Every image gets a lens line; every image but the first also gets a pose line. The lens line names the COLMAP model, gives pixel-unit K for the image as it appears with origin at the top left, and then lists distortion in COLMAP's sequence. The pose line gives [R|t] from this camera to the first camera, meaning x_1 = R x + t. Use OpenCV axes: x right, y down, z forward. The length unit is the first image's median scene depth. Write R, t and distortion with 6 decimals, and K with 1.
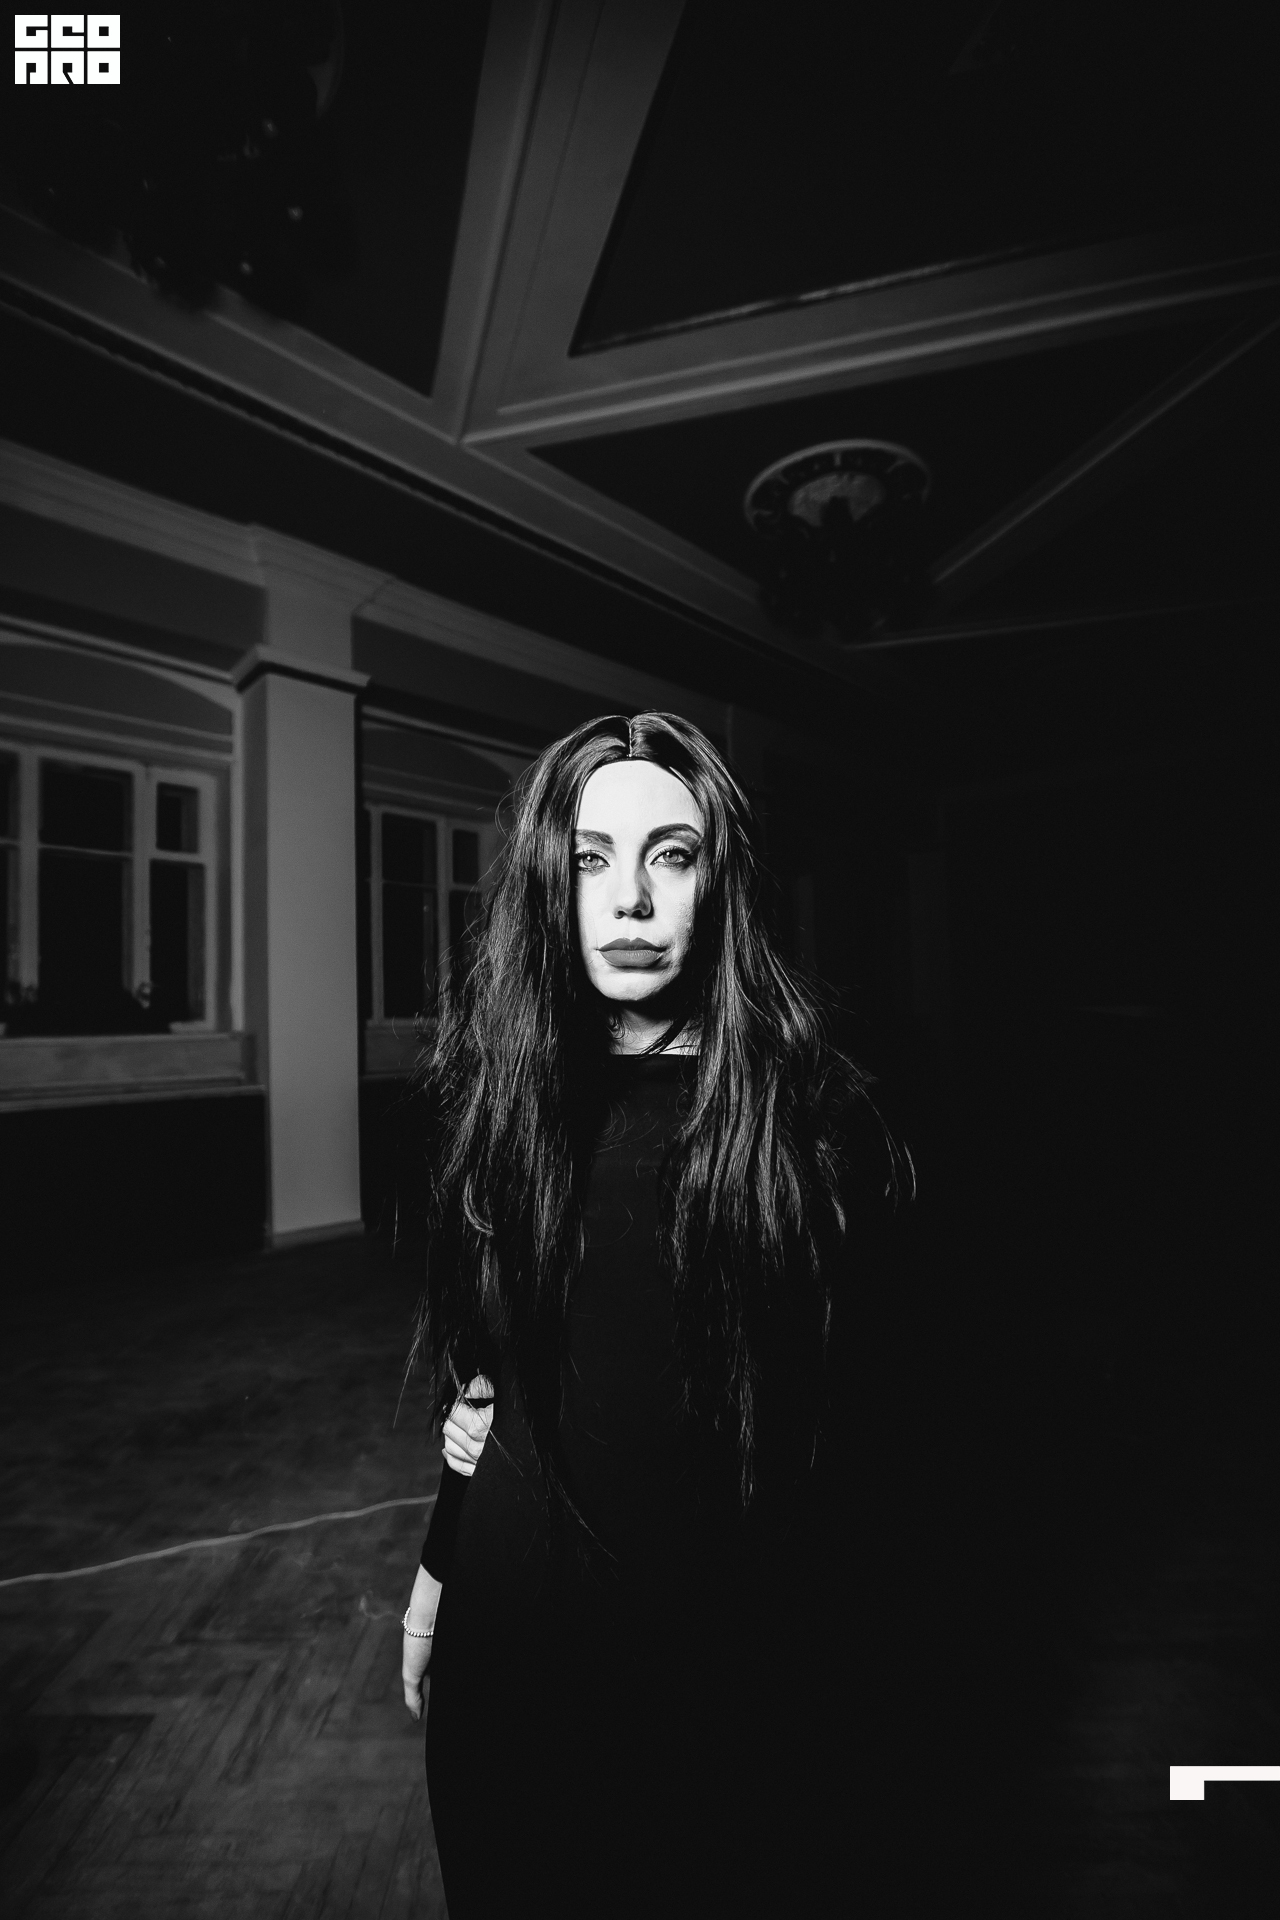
lens RADIAL K [[1059.5, 0, 643.7], [0, 1059.5, 961.4], [0, 0, 1]] dist [0.016011, 0.008603]
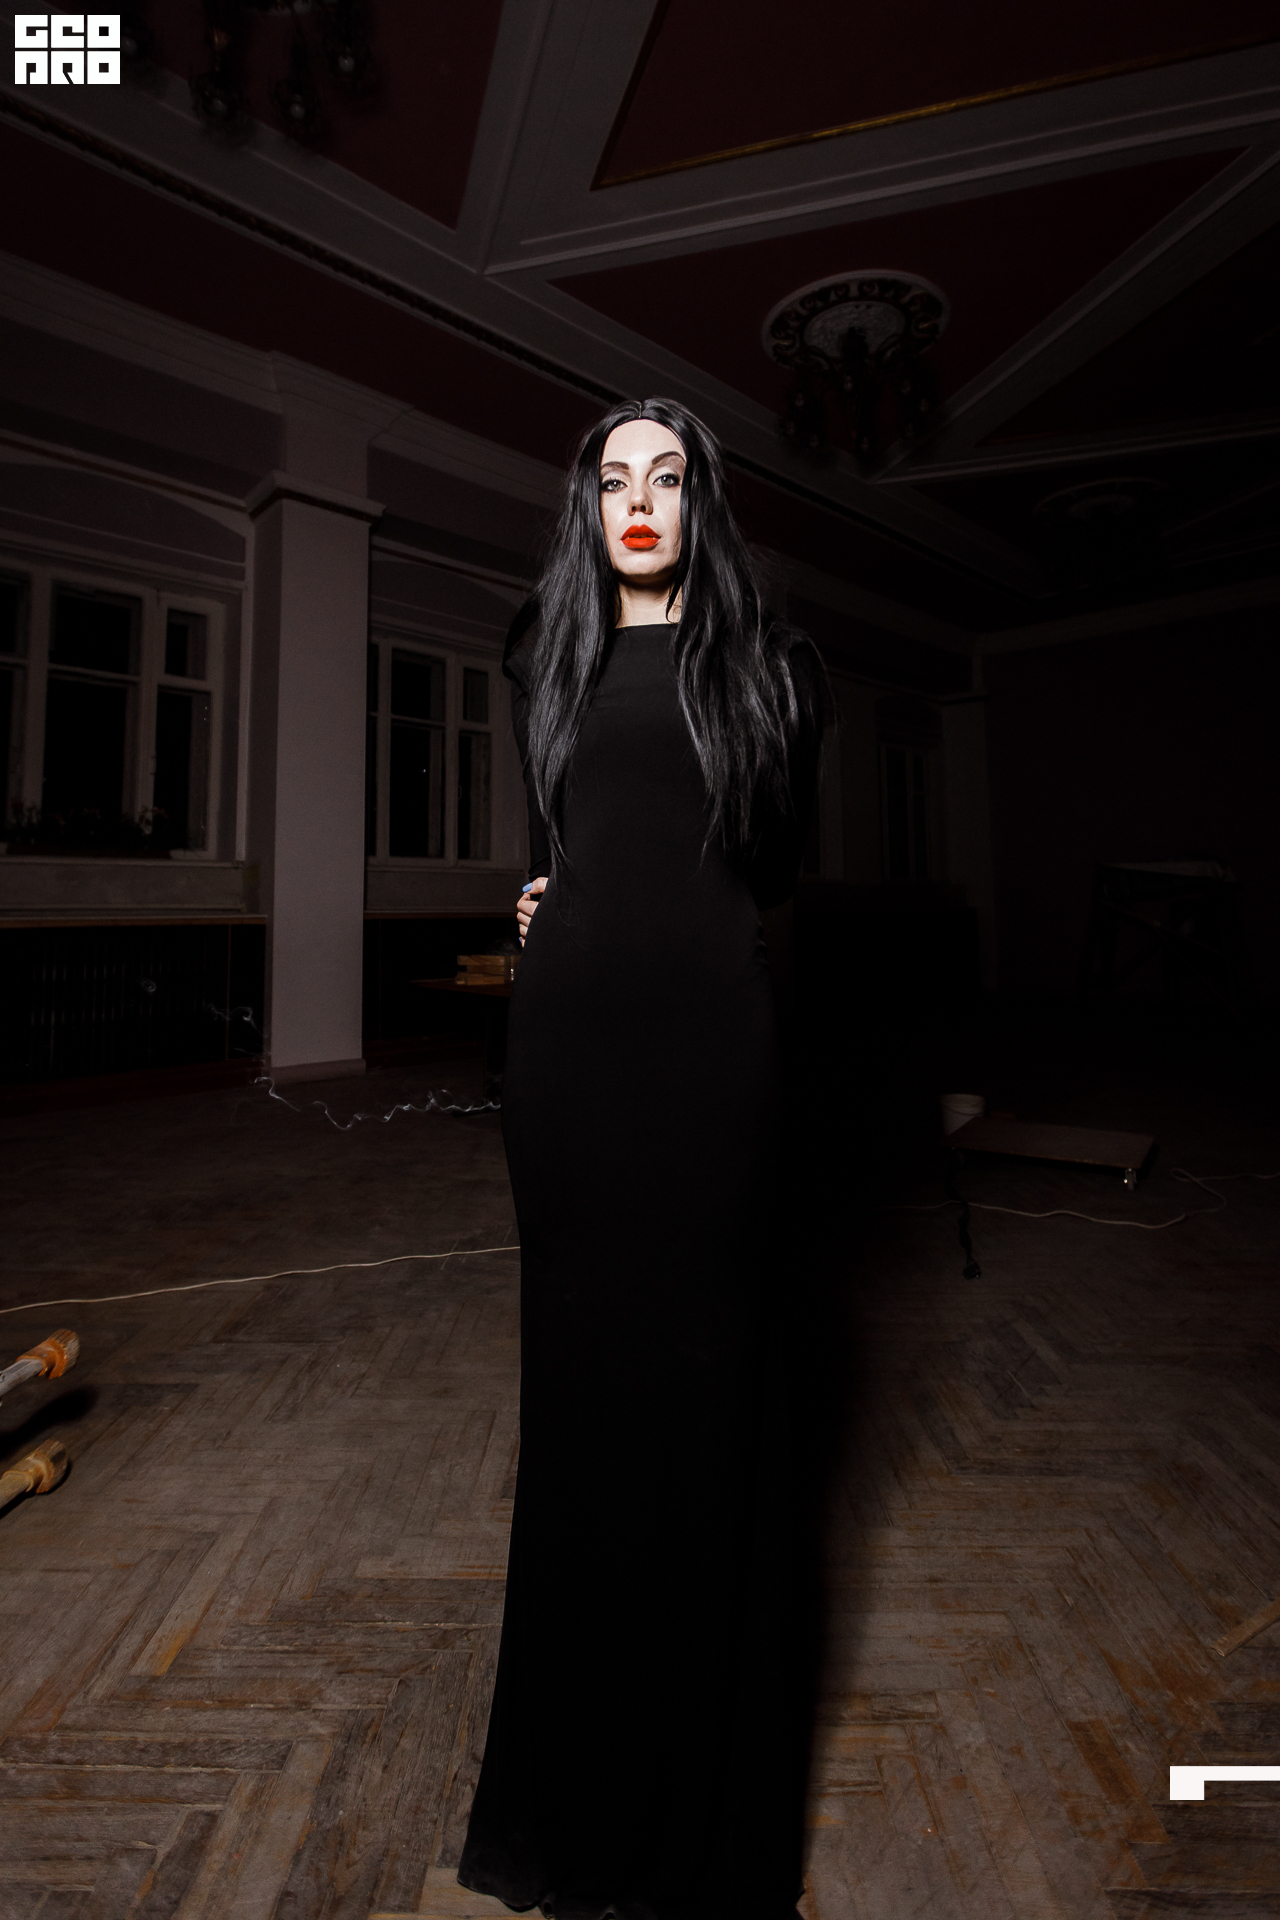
lens RADIAL K [[1740.6, 0, 645.4], [0, 1740.6, 963.9], [0, 0, 1]] dist [0.133225, 0.000000]
pose [[0.999805, 0.005364, -0.018979, 0.019760], [-0.007513, 0.993334, -0.115027, 0.362338], [0.018236, 0.115147, 0.993181, -0.609048]]
